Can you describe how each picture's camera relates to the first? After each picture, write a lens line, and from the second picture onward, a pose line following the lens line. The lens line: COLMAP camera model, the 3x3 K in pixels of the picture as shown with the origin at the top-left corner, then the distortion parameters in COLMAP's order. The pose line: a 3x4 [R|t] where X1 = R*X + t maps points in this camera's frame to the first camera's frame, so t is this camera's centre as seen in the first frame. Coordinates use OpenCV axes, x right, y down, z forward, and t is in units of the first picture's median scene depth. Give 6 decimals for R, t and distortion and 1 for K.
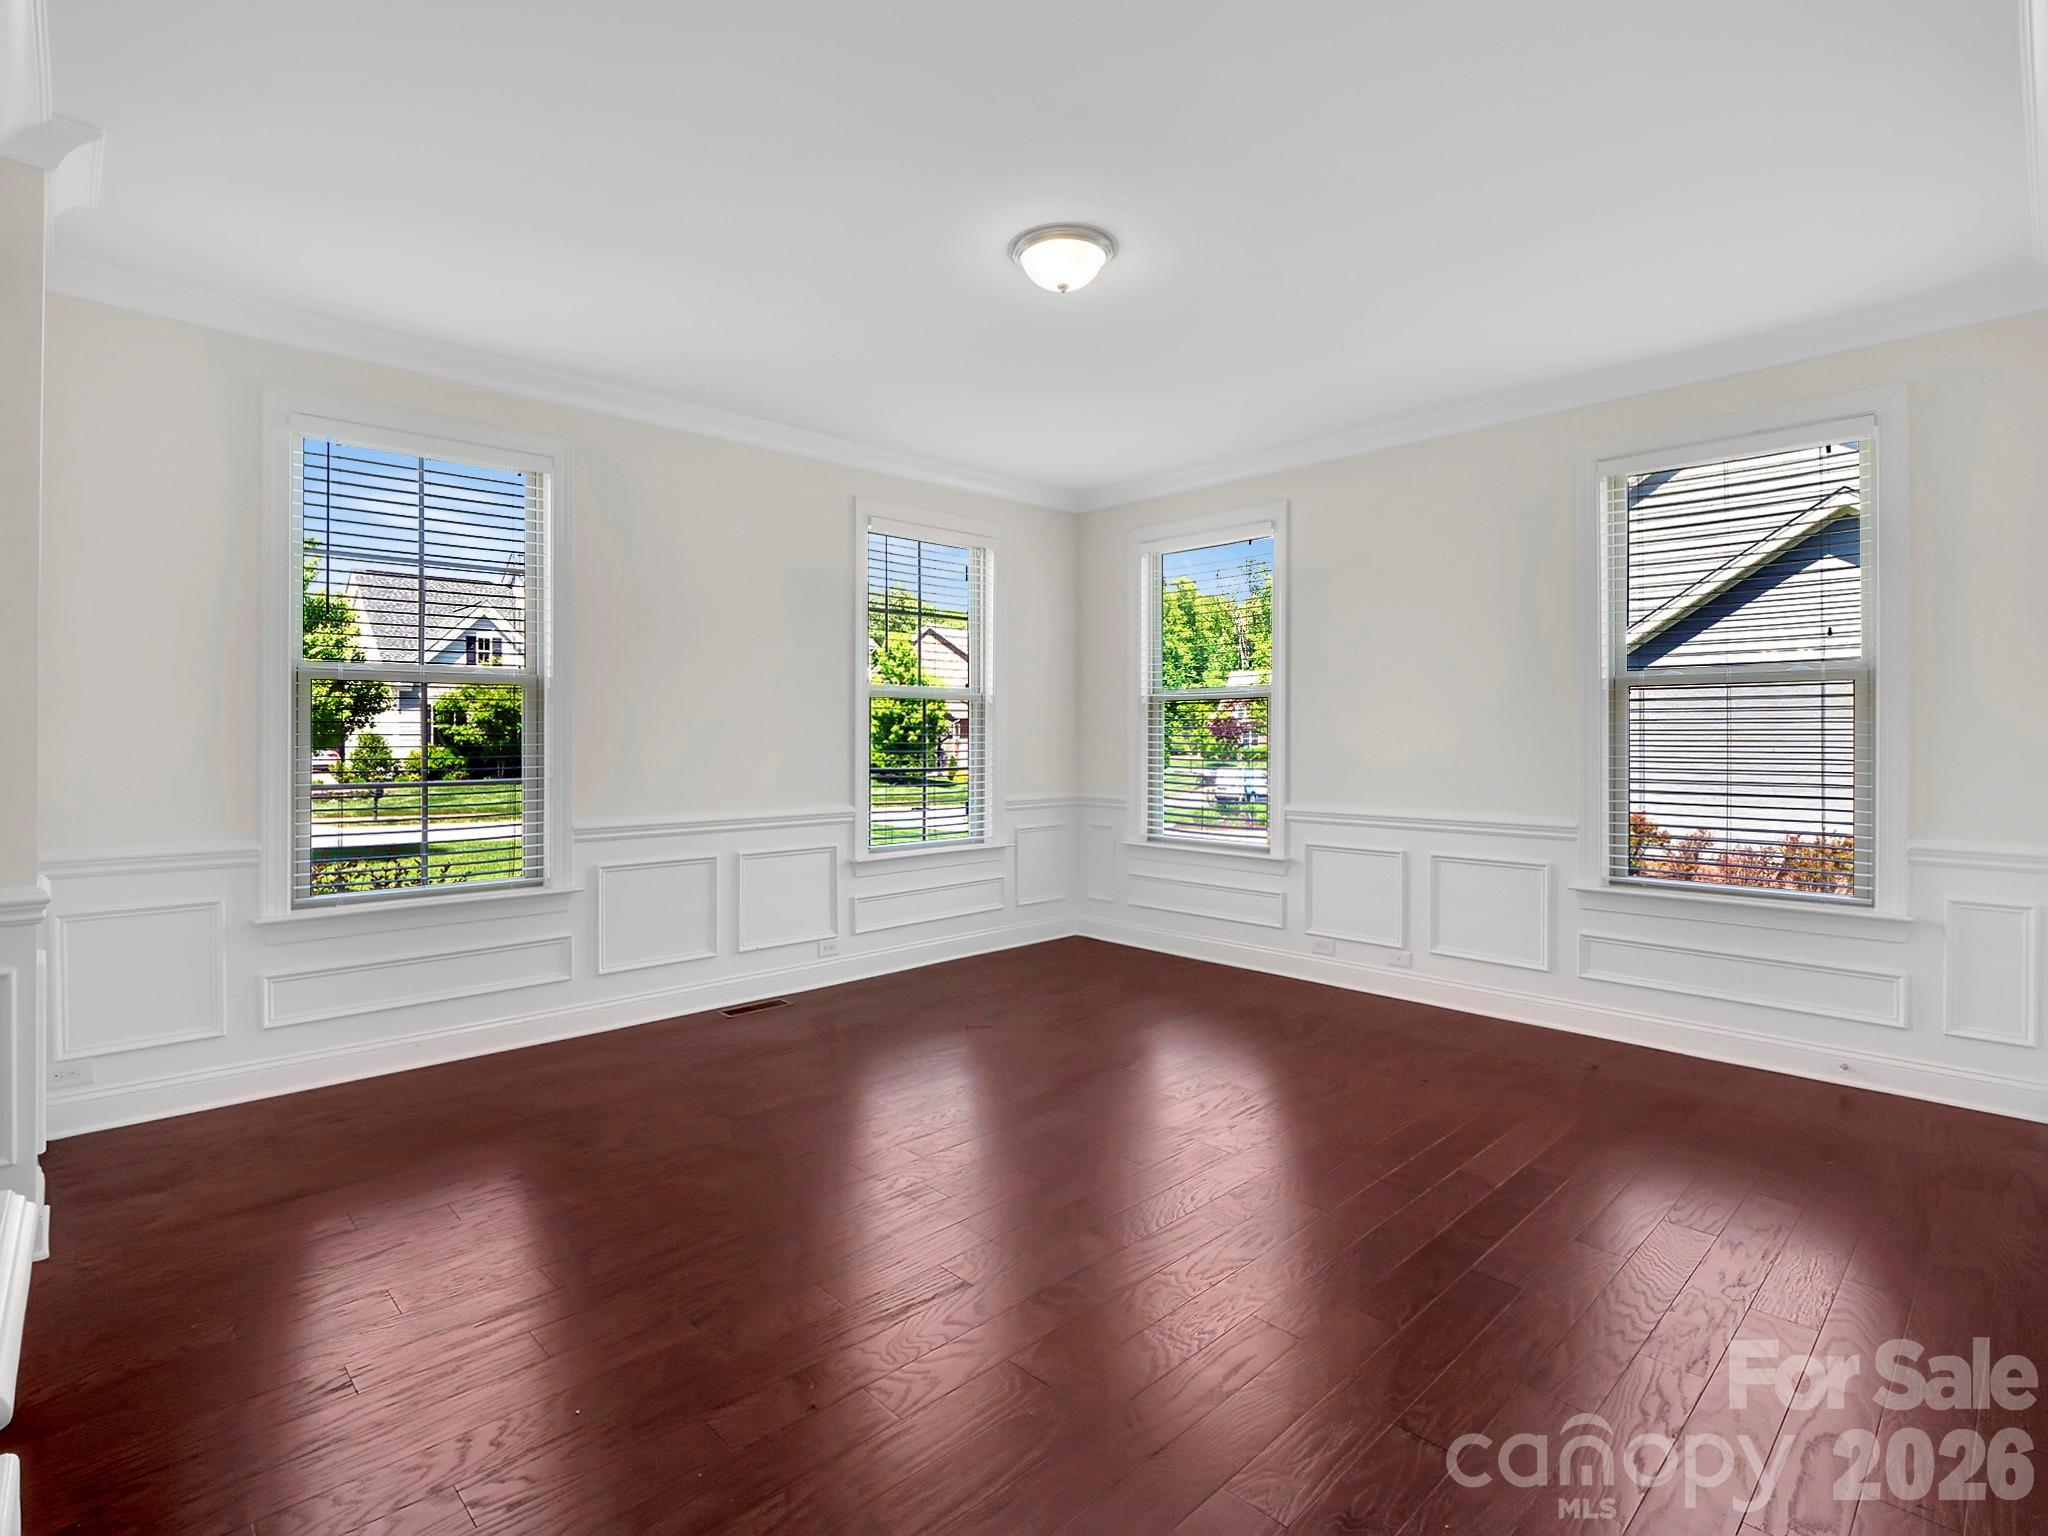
lens RADIAL K [[995.1, 0, 1018.9], [0, 995.1, 749.8], [0, 0, 1]] dist [-0.018816, -0.000595]
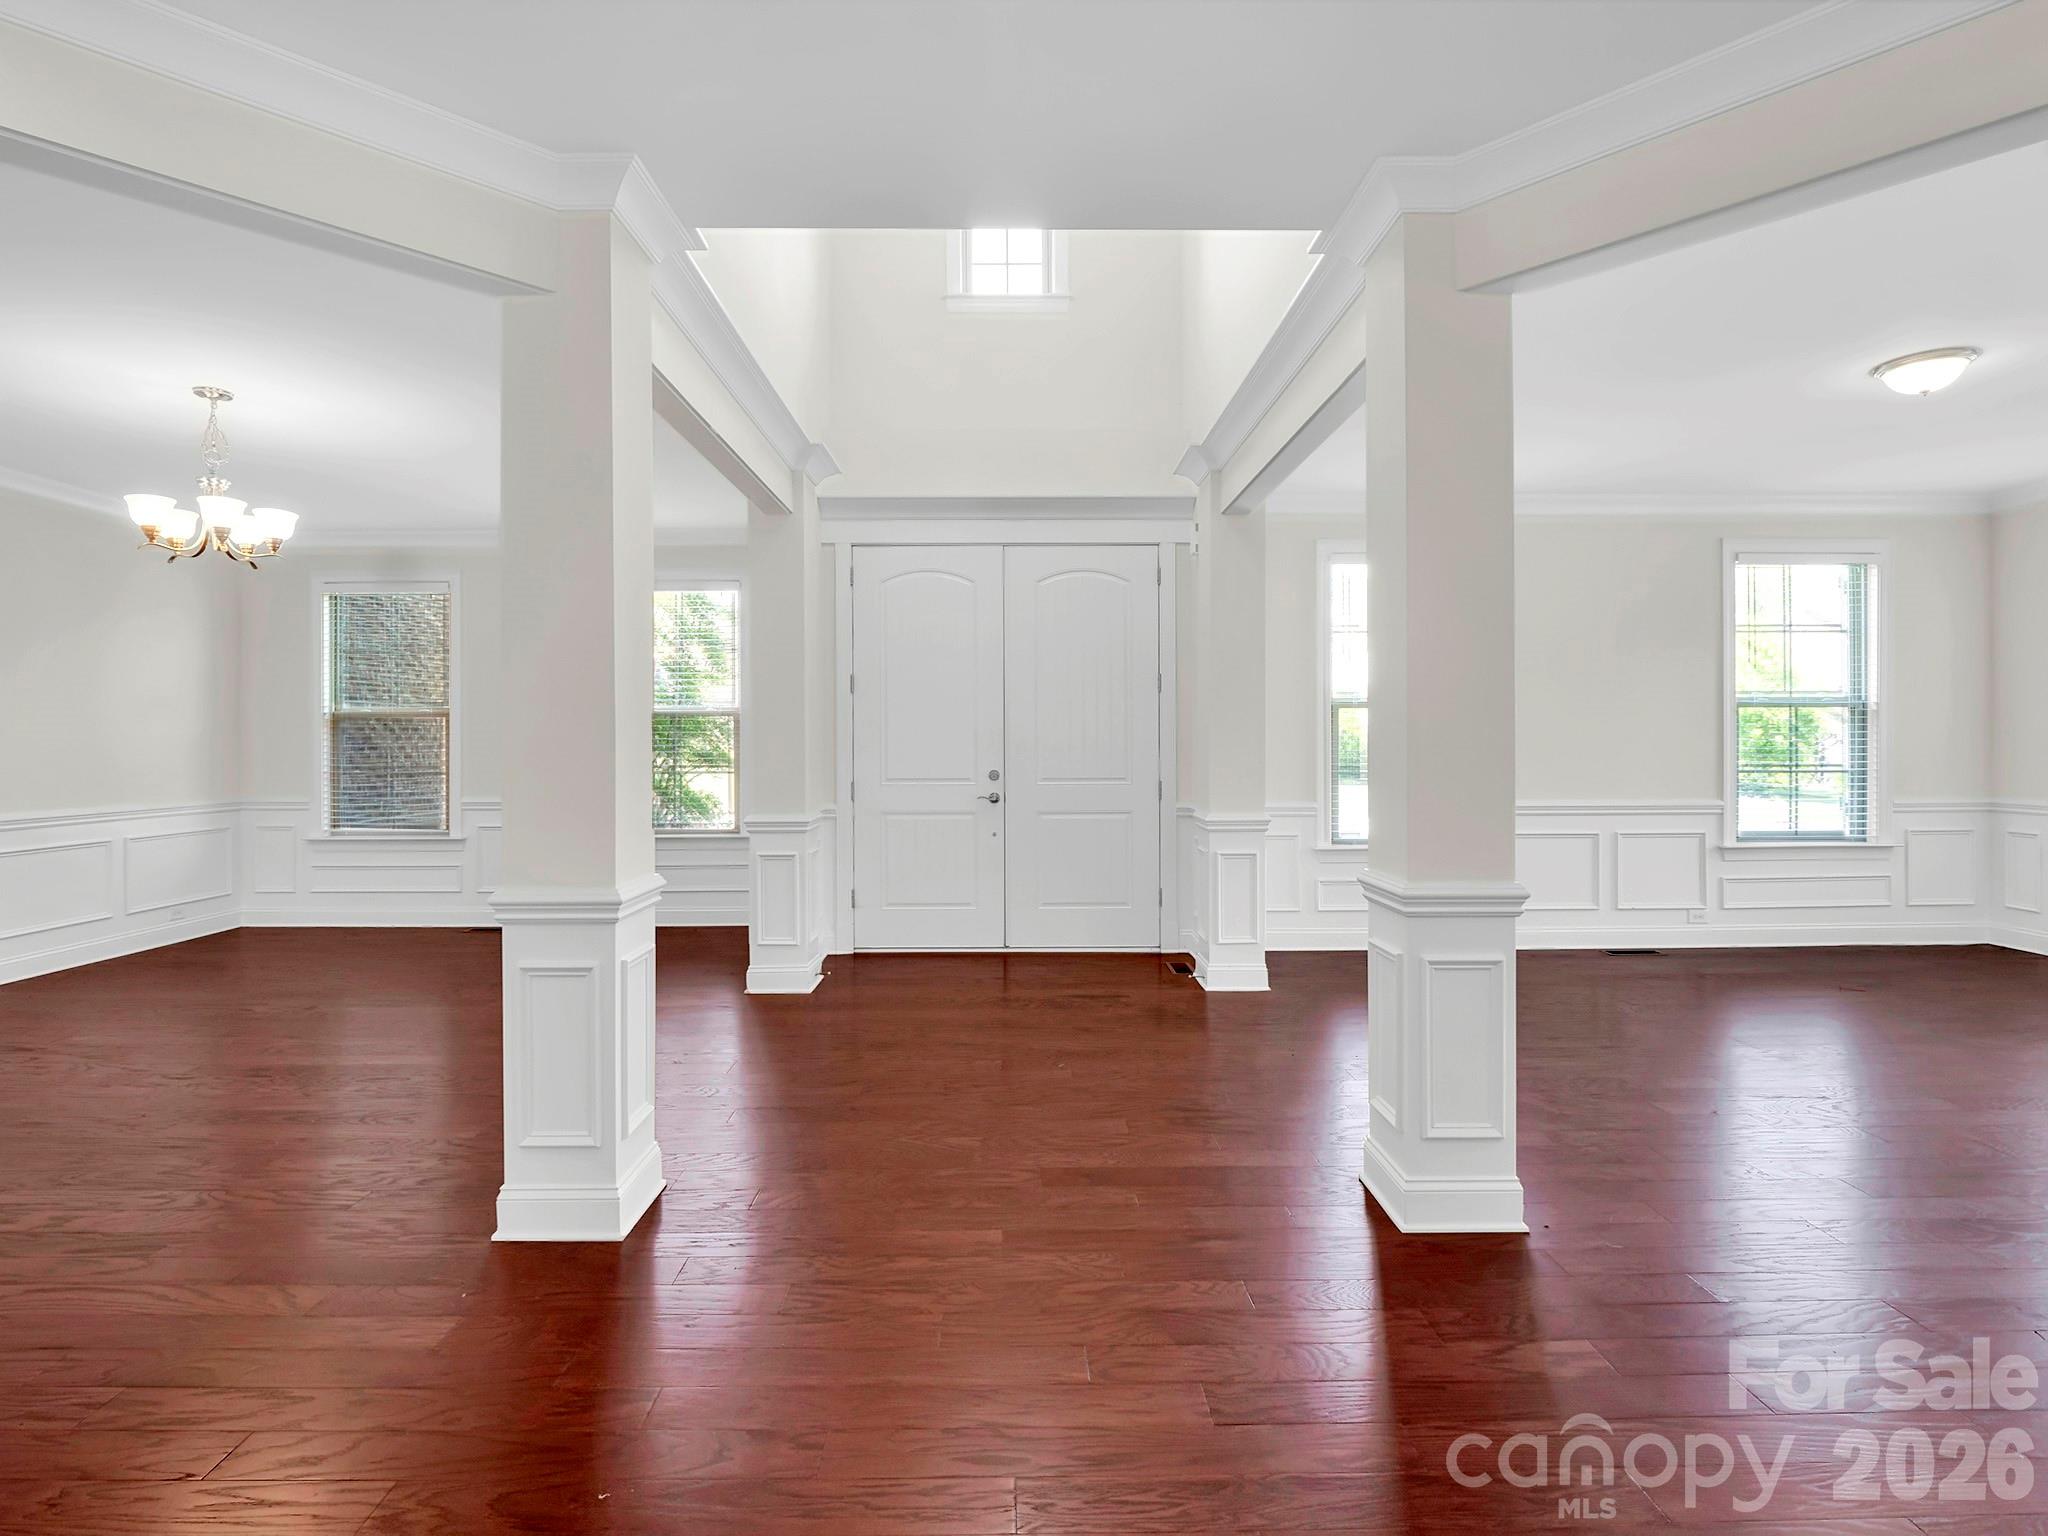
lens RADIAL K [[995.1, 0, 1020.2], [0, 995.1, 738.9], [0, 0, 1]] dist [-0.018816, -0.000595]
pose [[0.721195, -0.003715, -0.692722, 0.043275], [-0.008403, 0.999865, -0.014112, 0.007305], [0.692681, 0.015998, 0.721067, -0.423697]]
